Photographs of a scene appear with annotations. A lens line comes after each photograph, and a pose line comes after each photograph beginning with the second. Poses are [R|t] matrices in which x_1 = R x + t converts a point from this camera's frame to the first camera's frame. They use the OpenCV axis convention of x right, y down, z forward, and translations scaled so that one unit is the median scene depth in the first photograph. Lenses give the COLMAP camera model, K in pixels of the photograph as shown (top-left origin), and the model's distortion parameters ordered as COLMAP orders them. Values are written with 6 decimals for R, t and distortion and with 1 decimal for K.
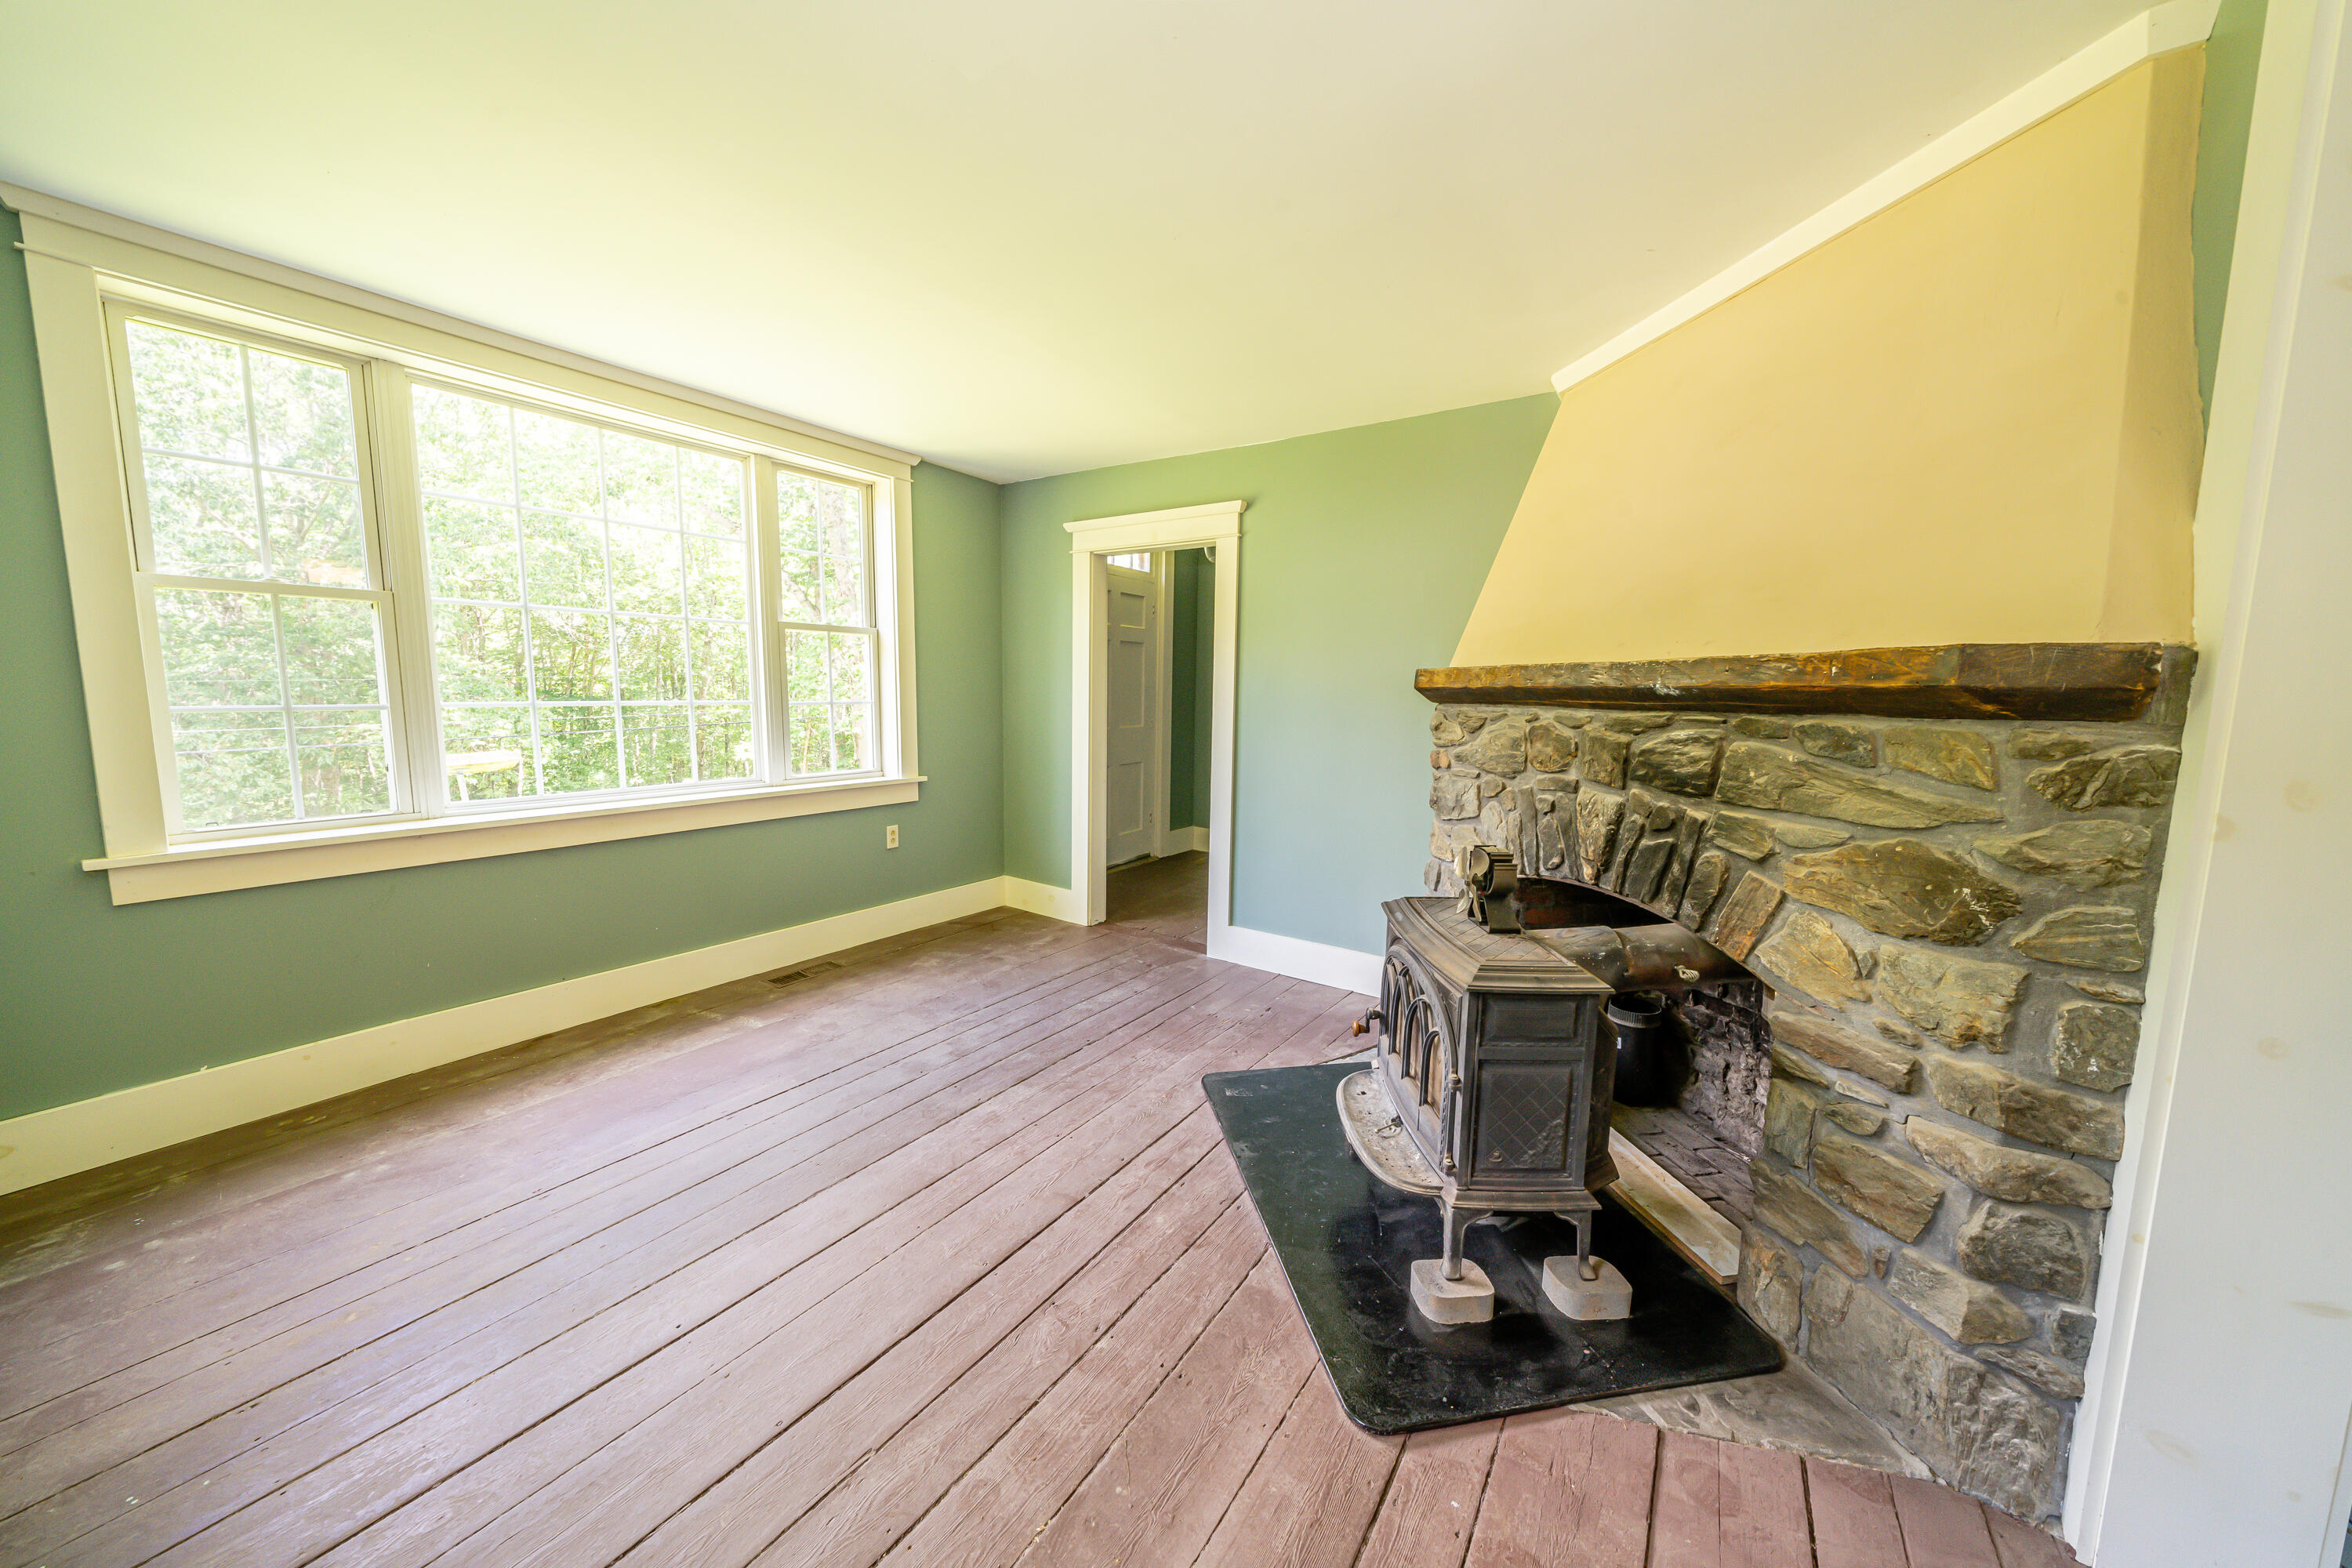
lens RADIAL K [[807.0, 0, 1180.4], [0, 807.0, 783.1], [0, 0, 1]] dist [-0.004659, -0.000223]
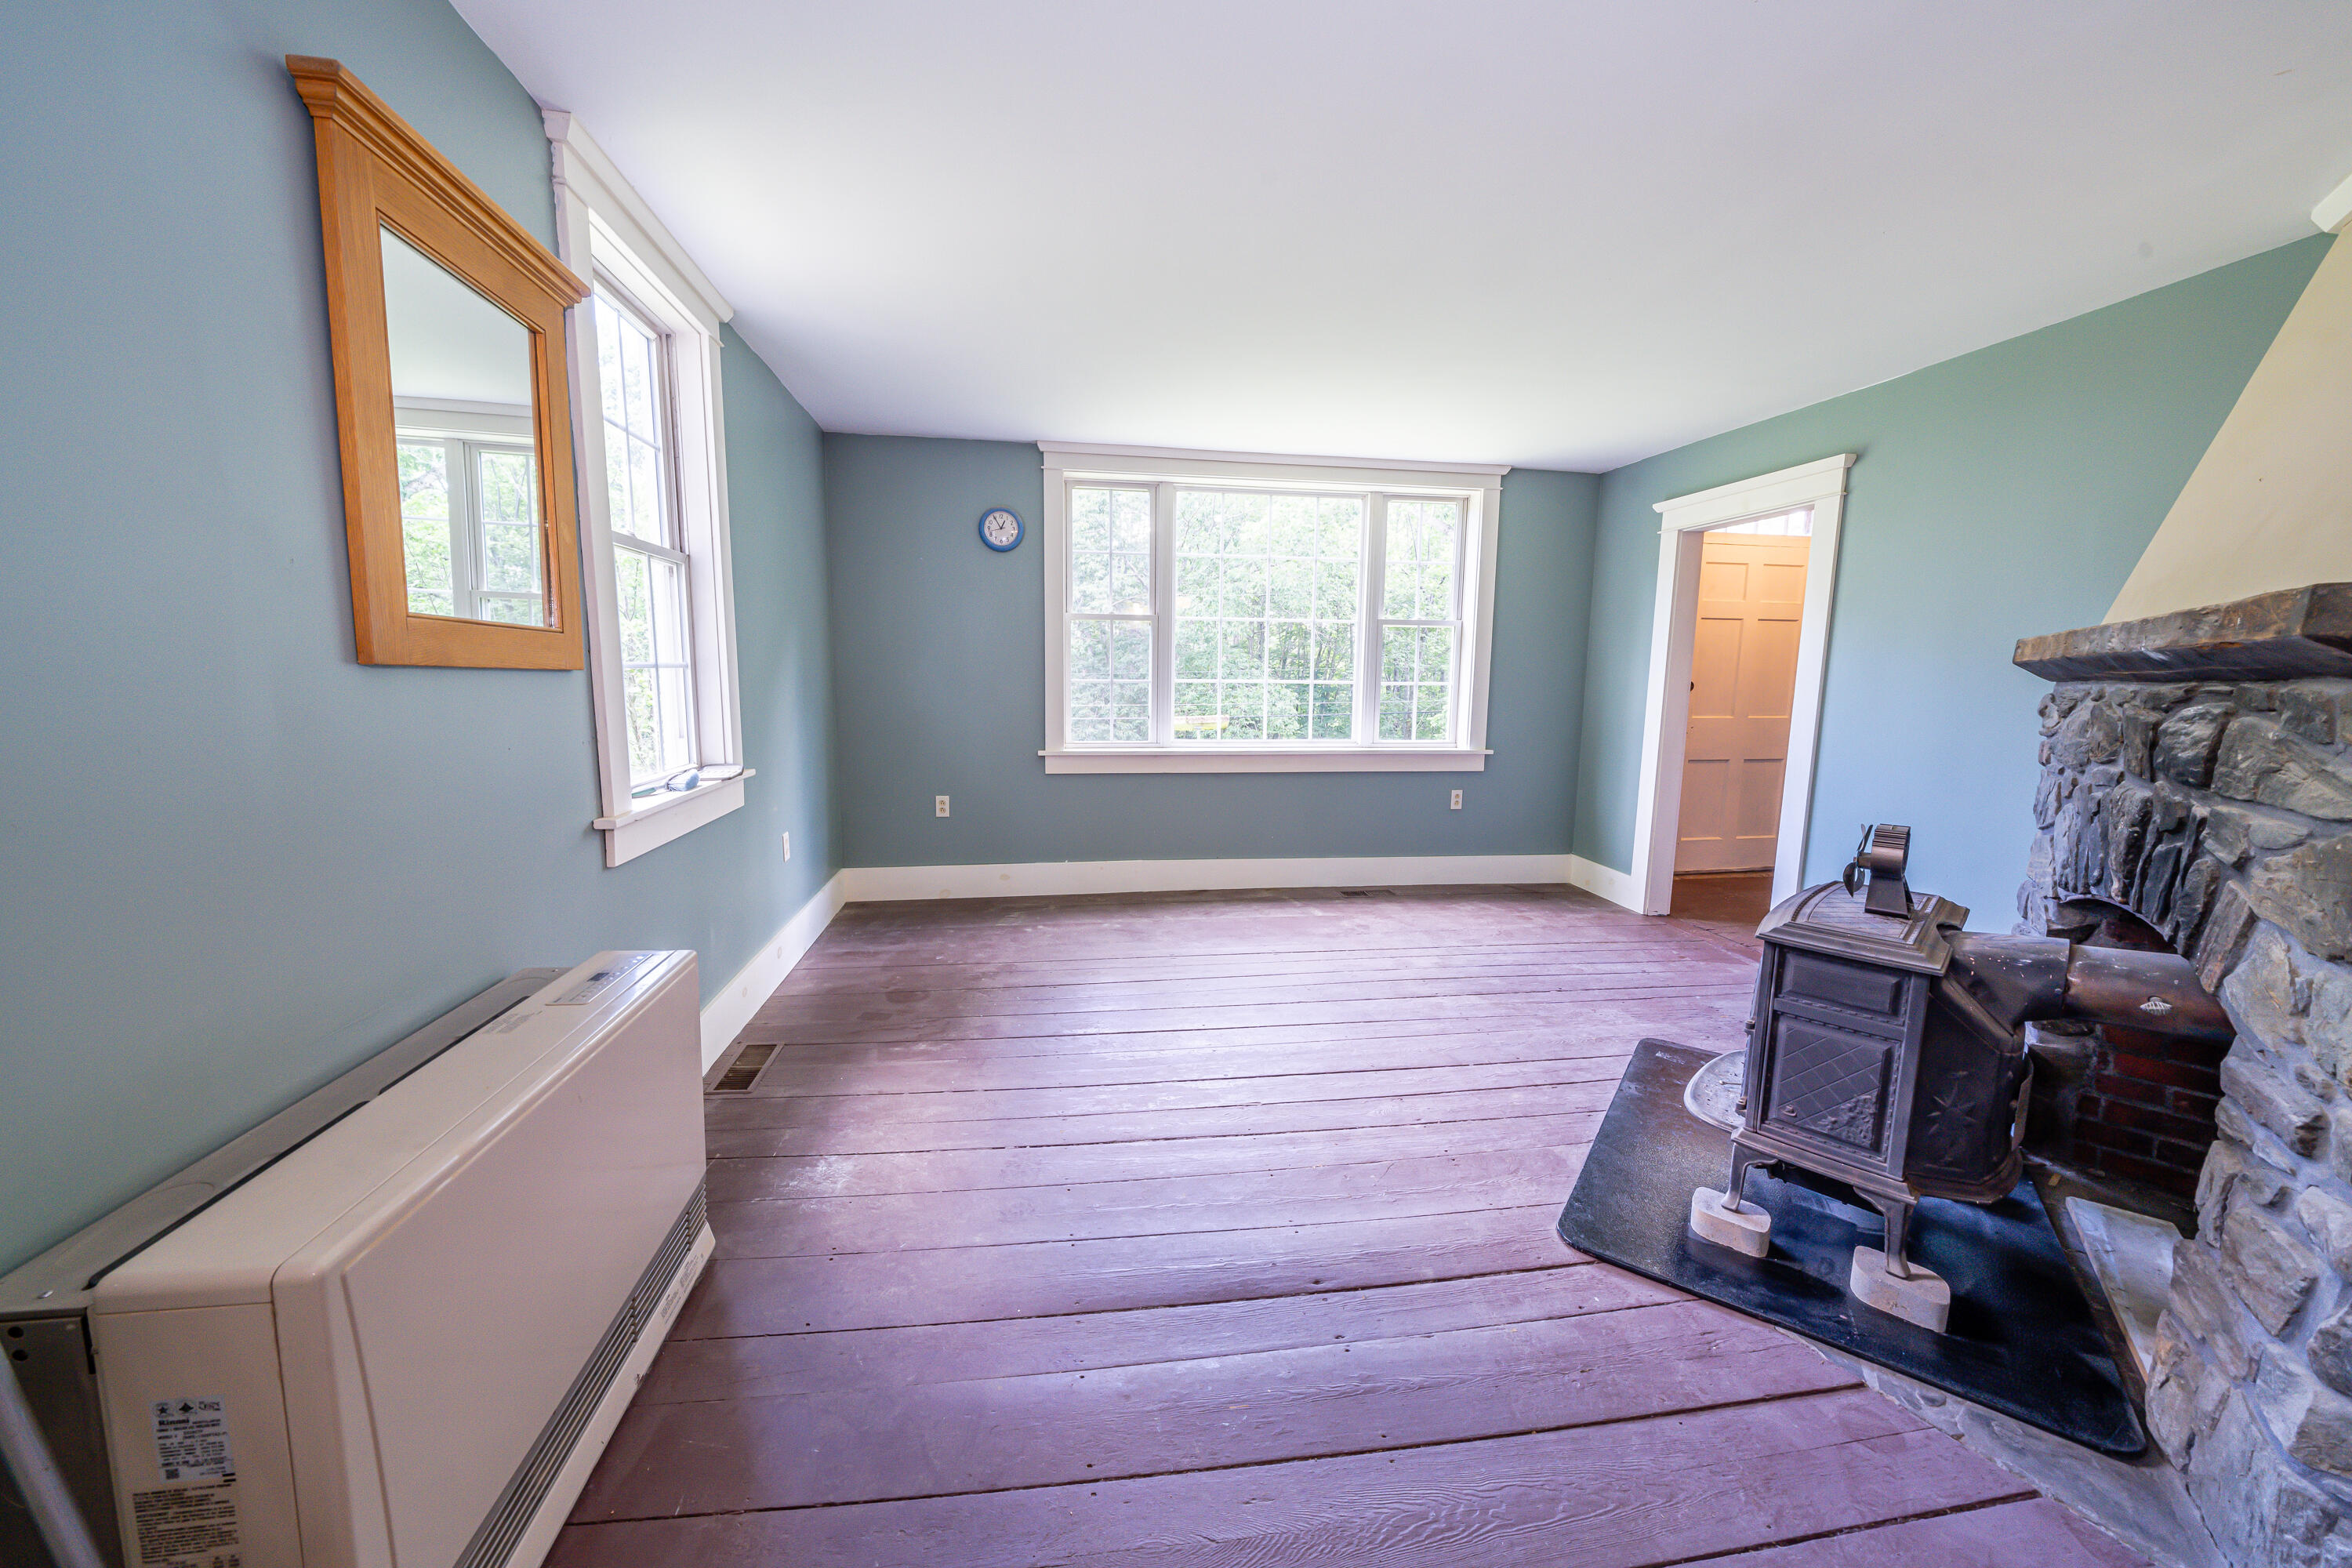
lens RADIAL K [[807.0, 0, 1158.6], [0, 807.0, 776.9], [0, 0, 1]] dist [-0.004659, -0.000223]
pose [[0.676945, 0.089215, -0.730607, 0.483853], [-0.087339, 0.995350, 0.040619, 0.058921], [0.730833, 0.036314, 0.681589, -0.263817]]
